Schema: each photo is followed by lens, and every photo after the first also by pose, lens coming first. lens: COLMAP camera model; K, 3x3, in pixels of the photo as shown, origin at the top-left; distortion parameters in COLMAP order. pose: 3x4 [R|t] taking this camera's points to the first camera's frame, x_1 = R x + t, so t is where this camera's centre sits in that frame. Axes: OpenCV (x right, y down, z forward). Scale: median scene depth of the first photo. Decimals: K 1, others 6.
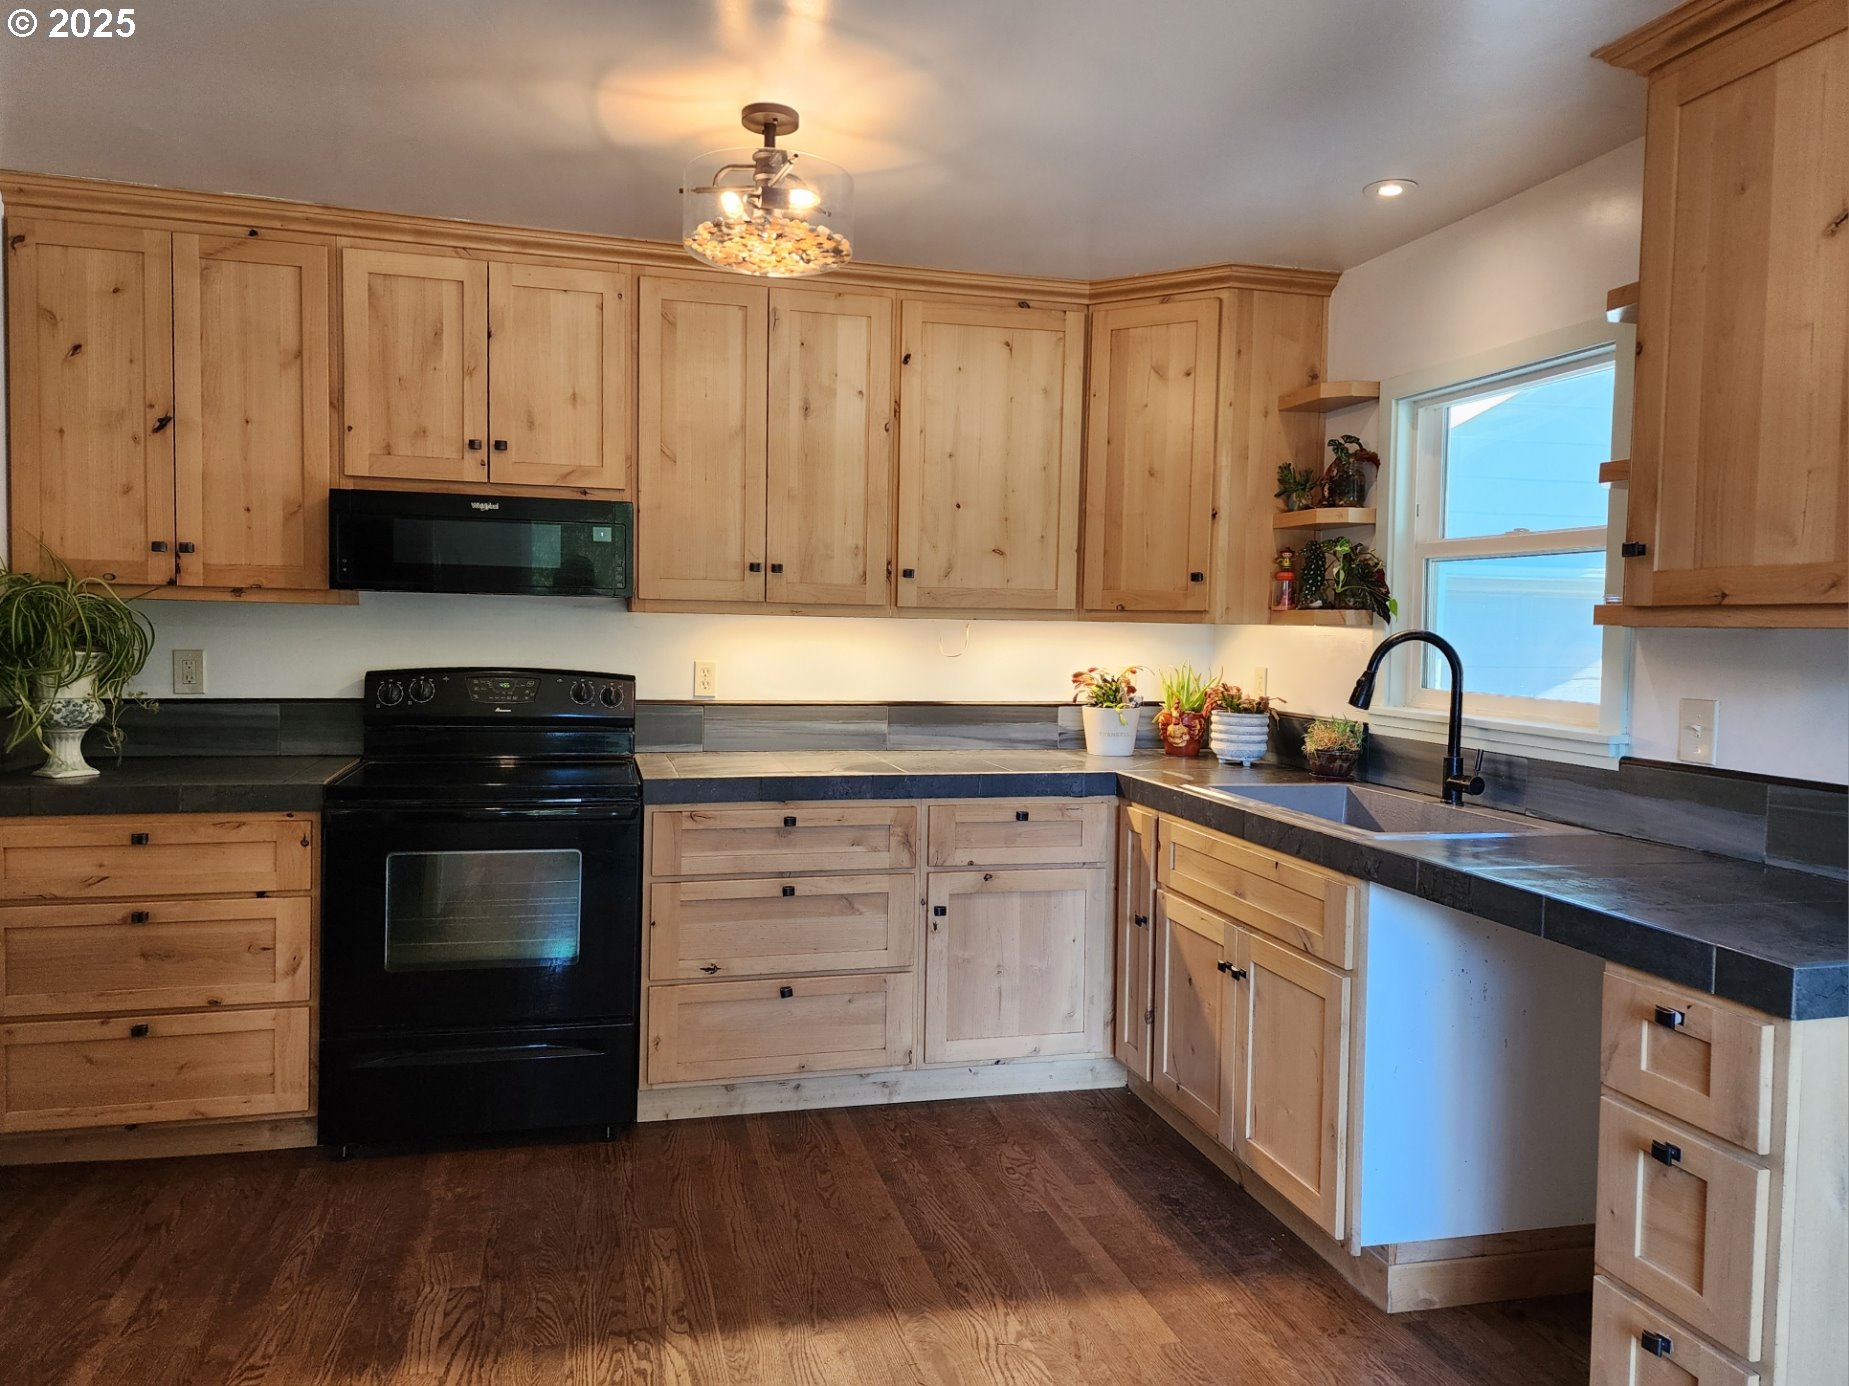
lens RADIAL K [[1261.7, 0, 878.7], [0, 1261.7, 666.2], [0, 0, 1]] dist [0.088151, -0.073532]
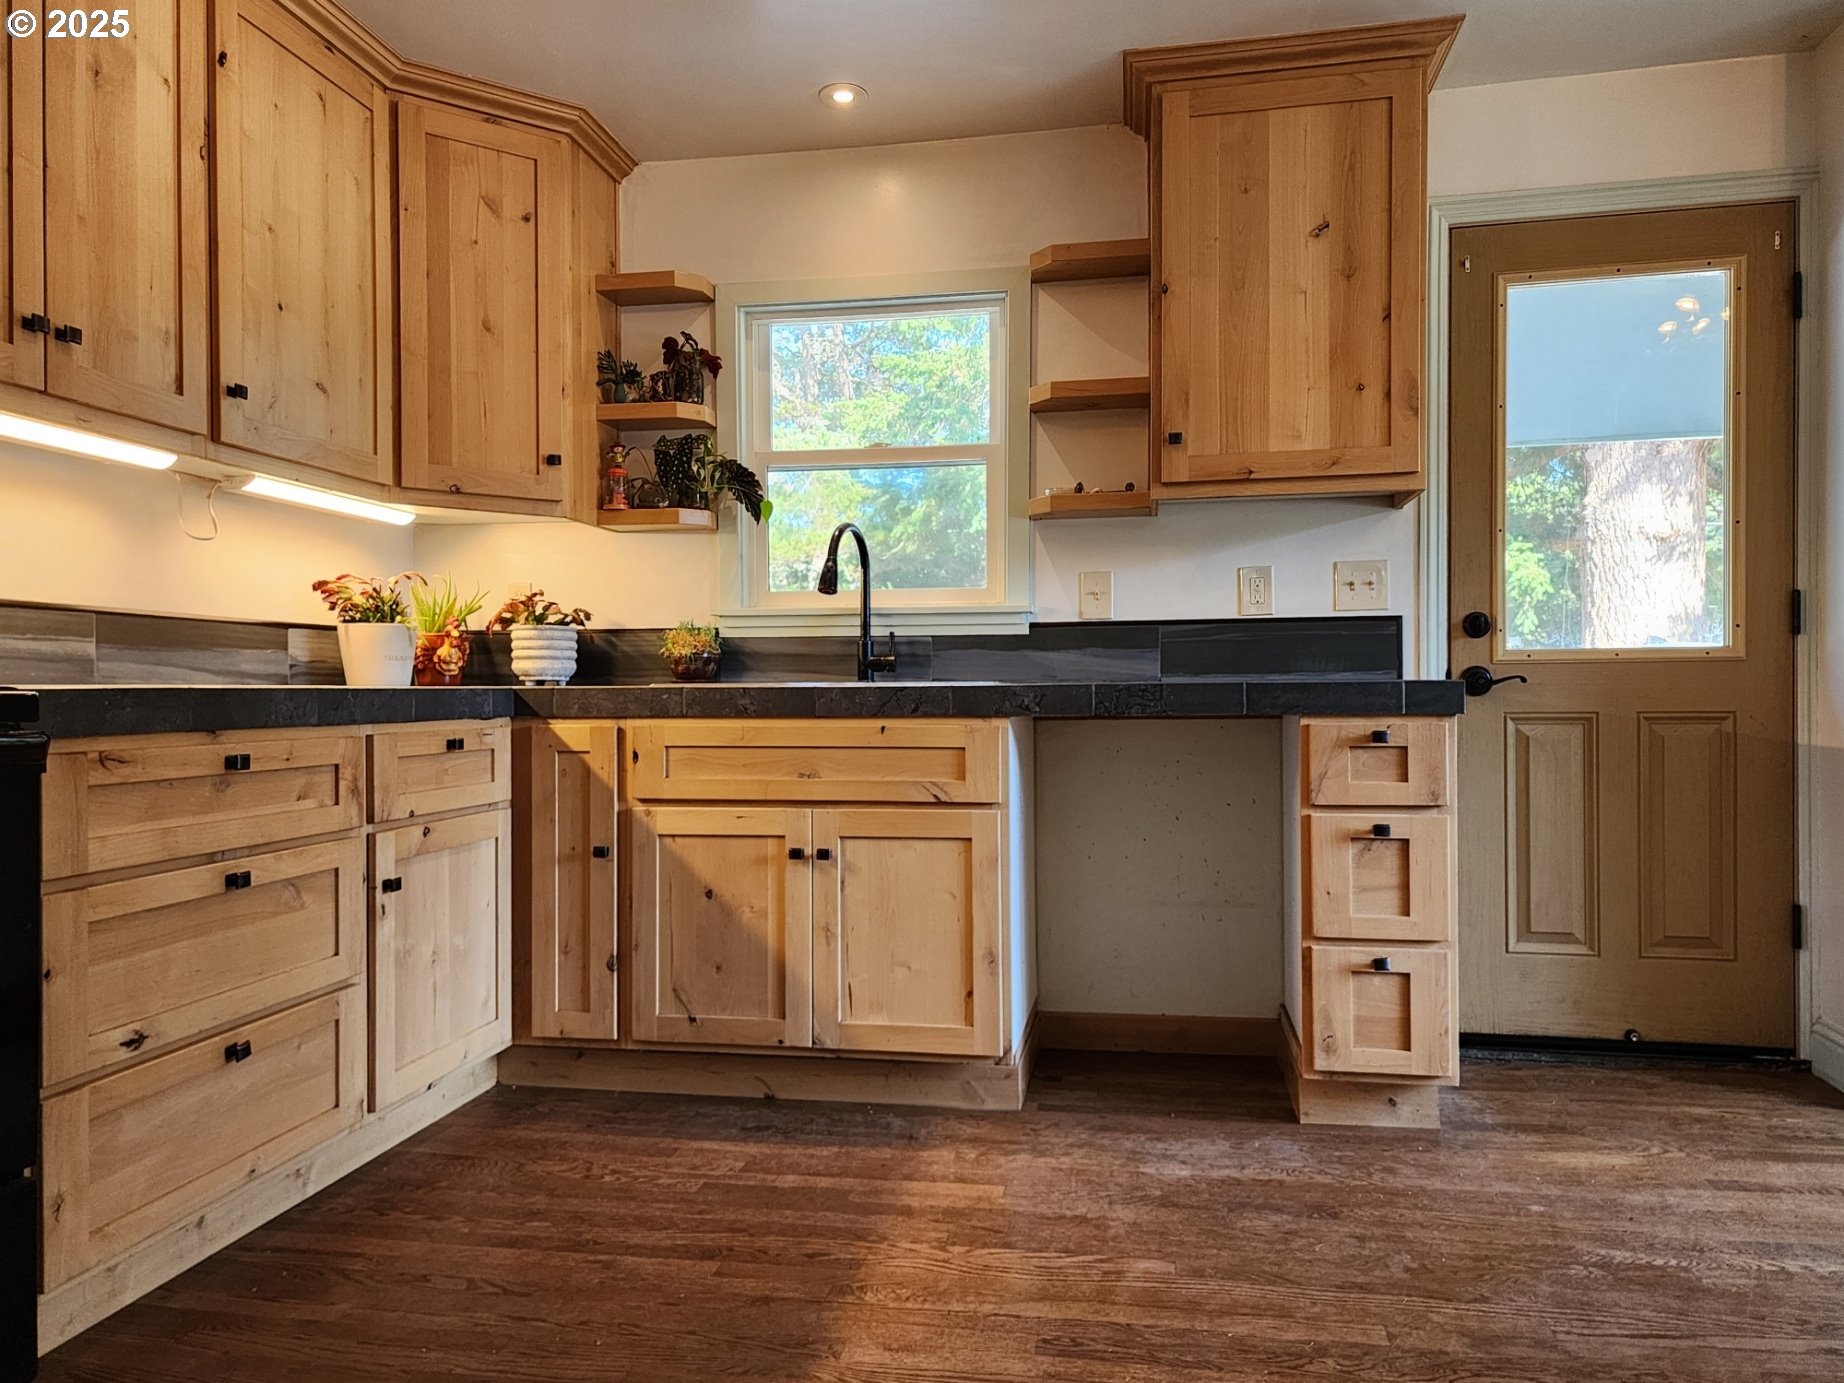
lens RADIAL K [[1320.2, 0, 922.0], [0, 1320.2, 691.5], [0, 0, 1]] dist [0.028497, -0.000680]
pose [[0.408037, -0.021328, 0.912716, -0.493855], [0.042692, 0.999079, 0.004260, 0.097985], [-0.911966, 0.037228, 0.408572, 0.440413]]
